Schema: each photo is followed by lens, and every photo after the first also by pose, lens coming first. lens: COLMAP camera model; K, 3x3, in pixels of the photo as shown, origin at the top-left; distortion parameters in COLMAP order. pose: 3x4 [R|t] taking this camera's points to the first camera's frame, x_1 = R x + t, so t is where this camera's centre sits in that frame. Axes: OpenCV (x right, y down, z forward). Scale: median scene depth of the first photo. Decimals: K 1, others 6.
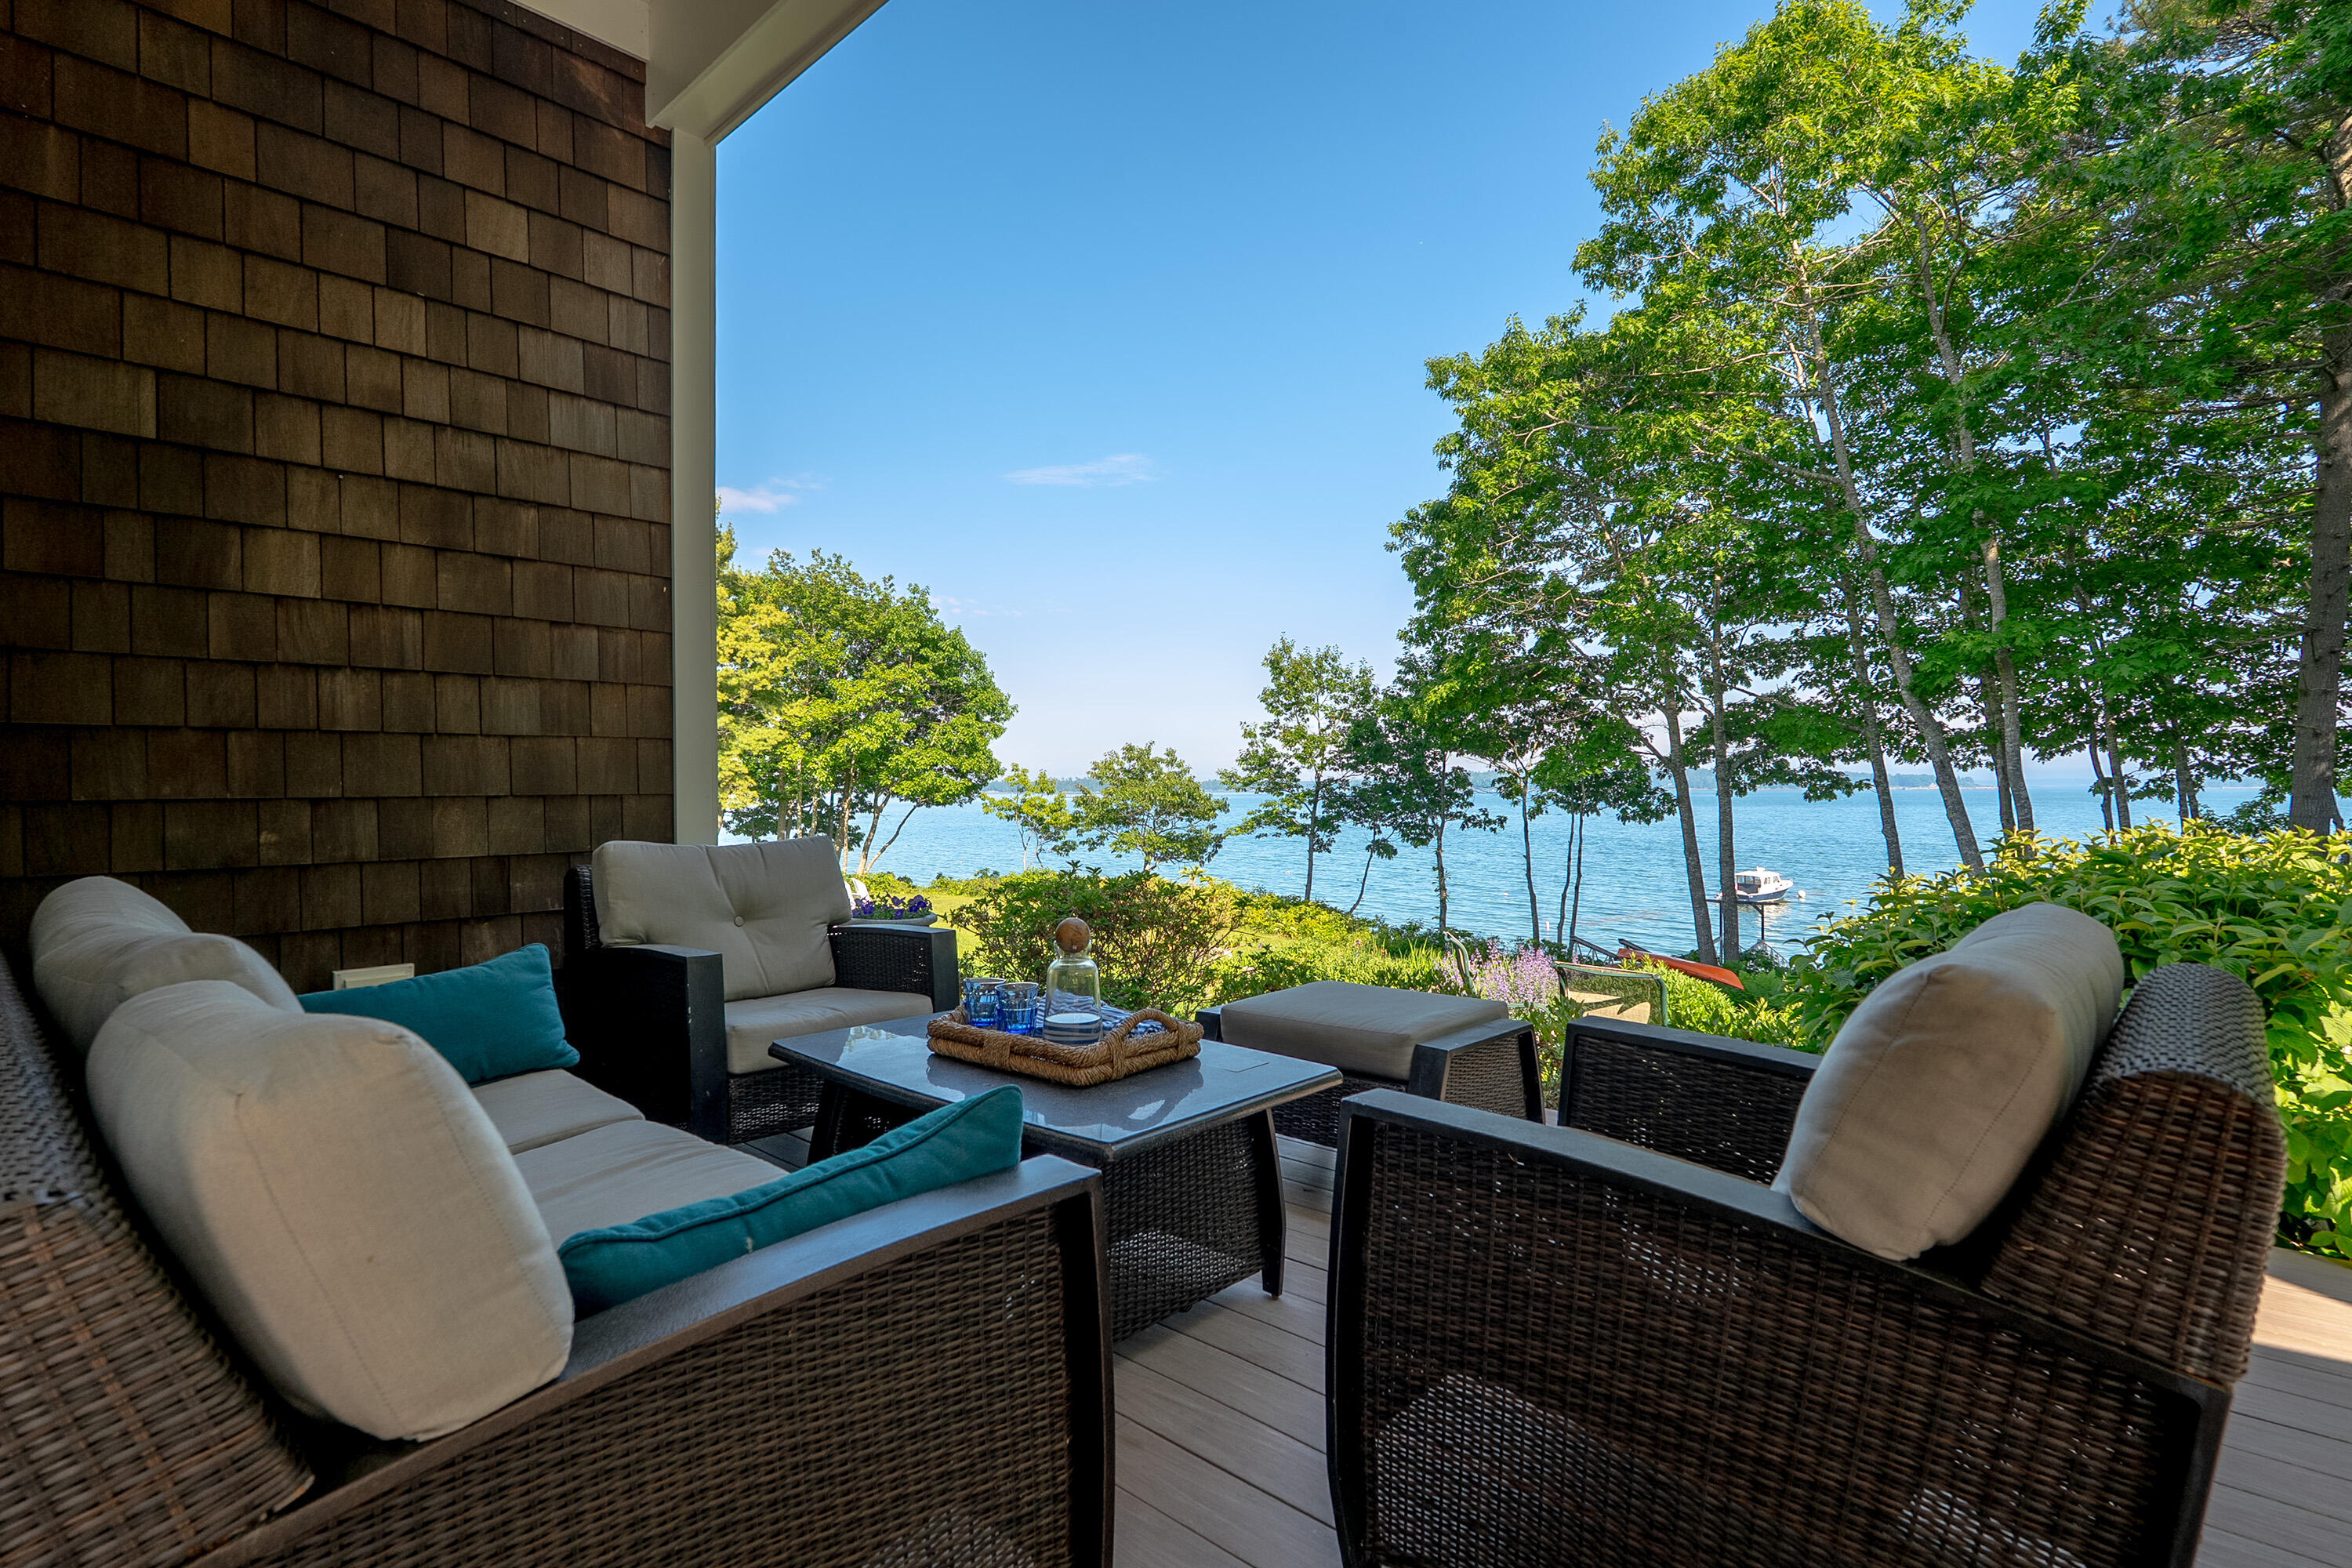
lens RADIAL K [[1141.3, 0, 1176.0], [0, 1141.3, 784.0], [0, 0, 1]] dist [-0.001442, 0.000053]
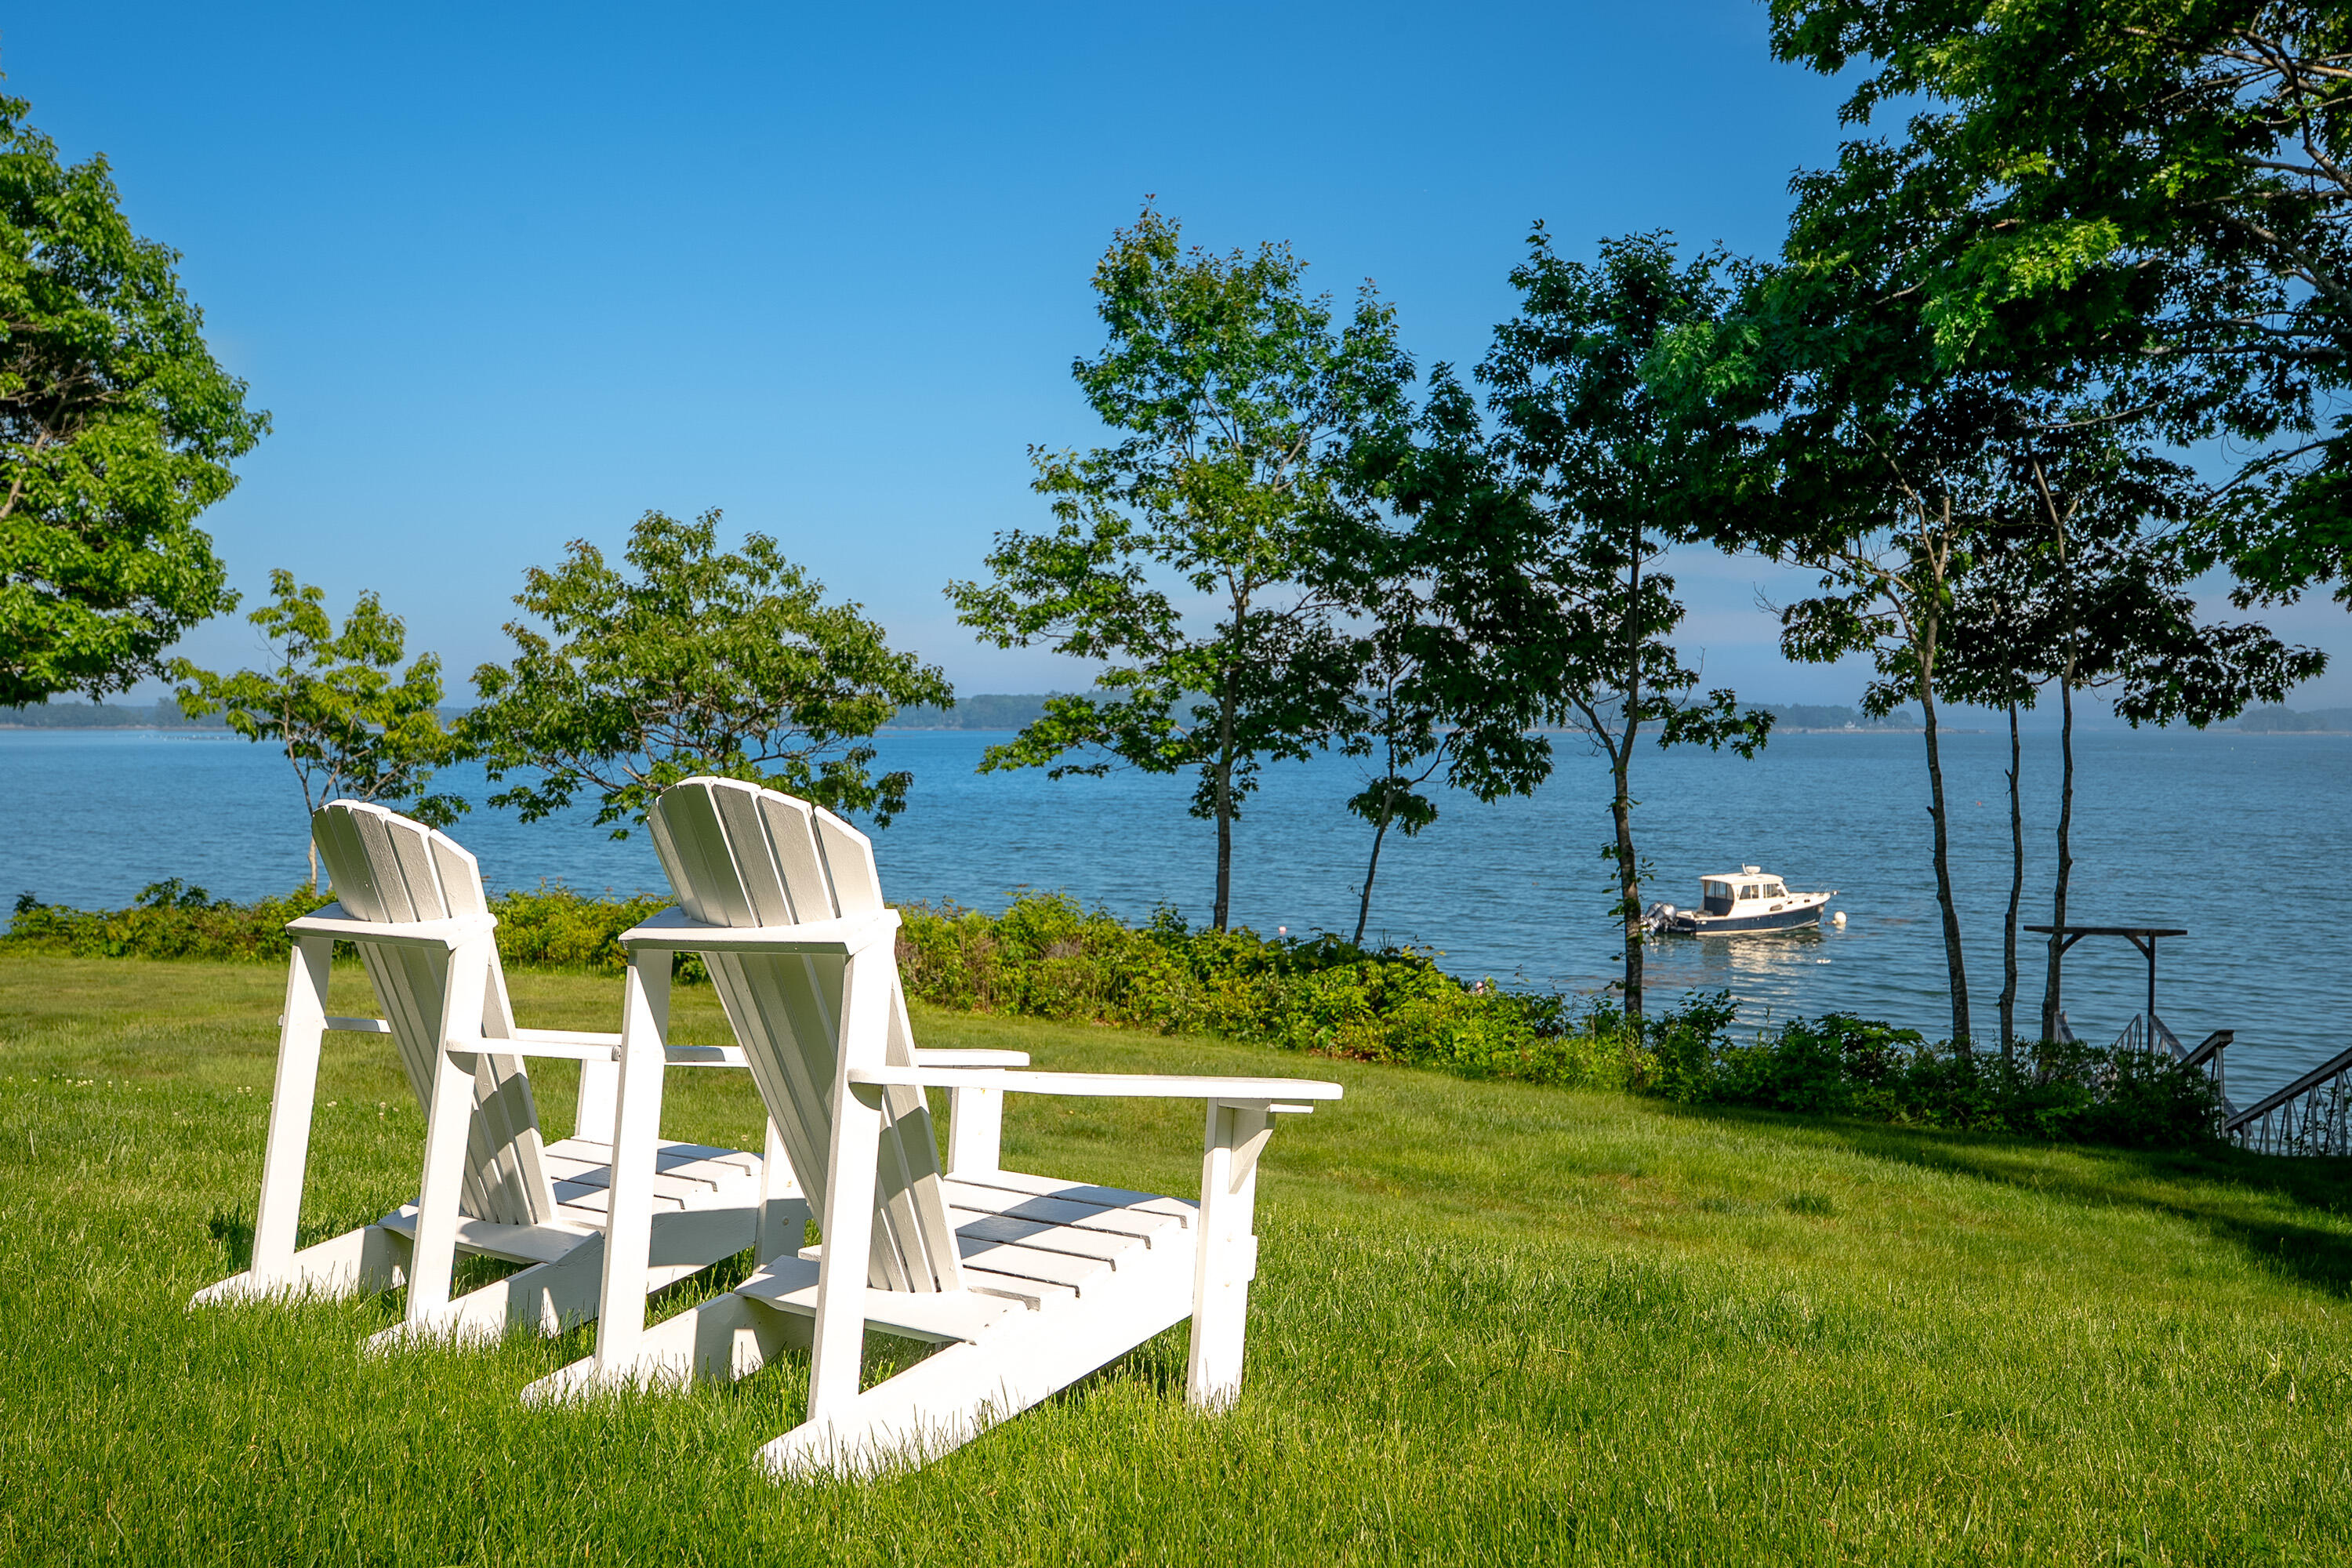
lens RADIAL K [[2351.7, 0, 1176.0], [0, 2351.7, 784.0], [0, 0, 1]] dist [-0.009589, -0.003402]
pose [[0.953176, -0.001994, 0.302408, -0.116044], [-0.007200, 0.999545, 0.029287, 0.027424], [-0.302329, -0.030093, 0.952728, 0.287274]]
